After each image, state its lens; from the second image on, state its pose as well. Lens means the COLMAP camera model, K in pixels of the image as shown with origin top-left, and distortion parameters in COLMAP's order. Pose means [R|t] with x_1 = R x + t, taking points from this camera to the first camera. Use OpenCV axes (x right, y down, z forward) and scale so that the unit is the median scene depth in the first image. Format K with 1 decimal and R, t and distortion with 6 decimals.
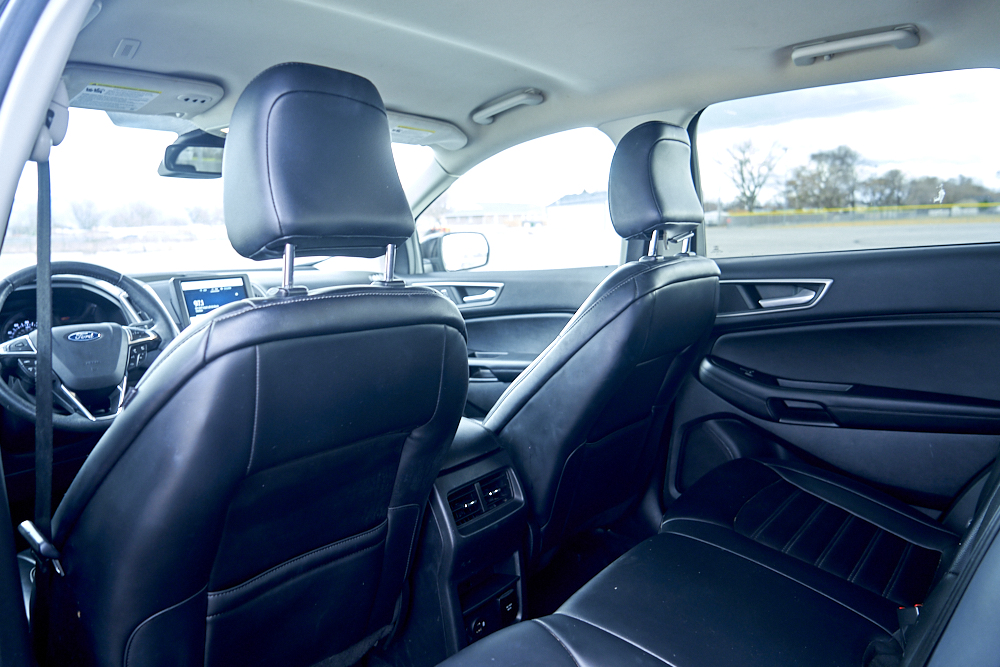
lens RADIAL K [[692.0, 0, 495.9], [0, 692.0, 326.0], [0, 0, 1]] dist [0.006385, -0.003661]
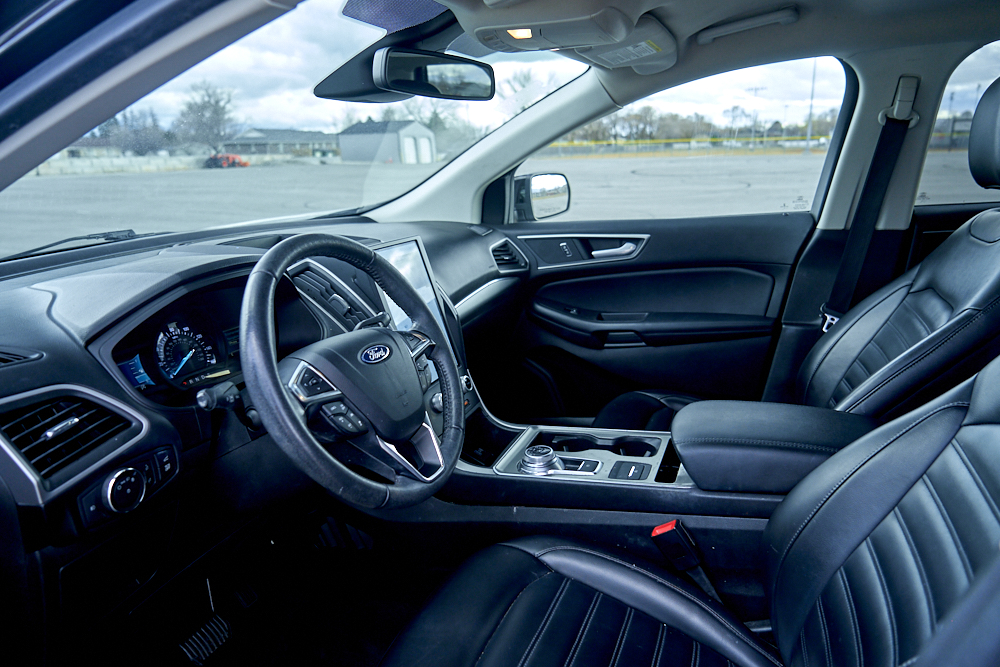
lens RADIAL K [[666.5, 0, 507.3], [0, 666.5, 325.7], [0, 0, 1]] dist [0.047495, -0.005804]
pose [[0.947766, -0.072125, 0.310704, -0.352014], [0.039203, 0.993054, 0.110936, -0.039028], [-0.316547, -0.092961, 0.944011, 0.201886]]
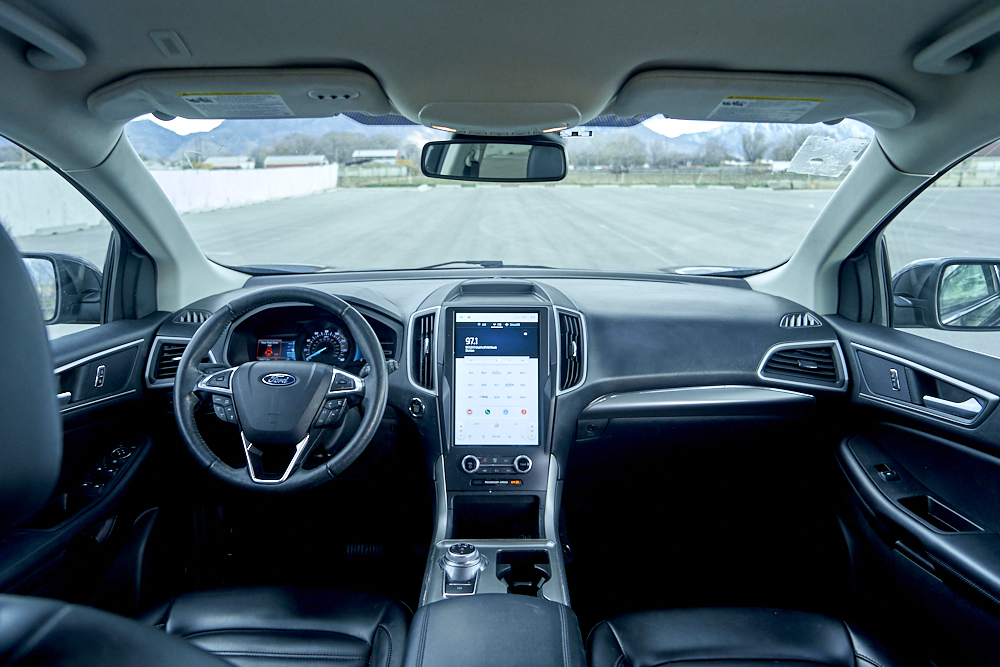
lens RADIAL K [[692.0, 0, 505.1], [0, 692.0, 323.5], [0, 0, 1]] dist [0.006385, -0.003661]
pose [[0.642304, 0.193977, -0.741498, 0.113785], [-0.125166, 0.981003, 0.148210, -0.114472], [0.756161, -0.002386, 0.654381, 0.341689]]
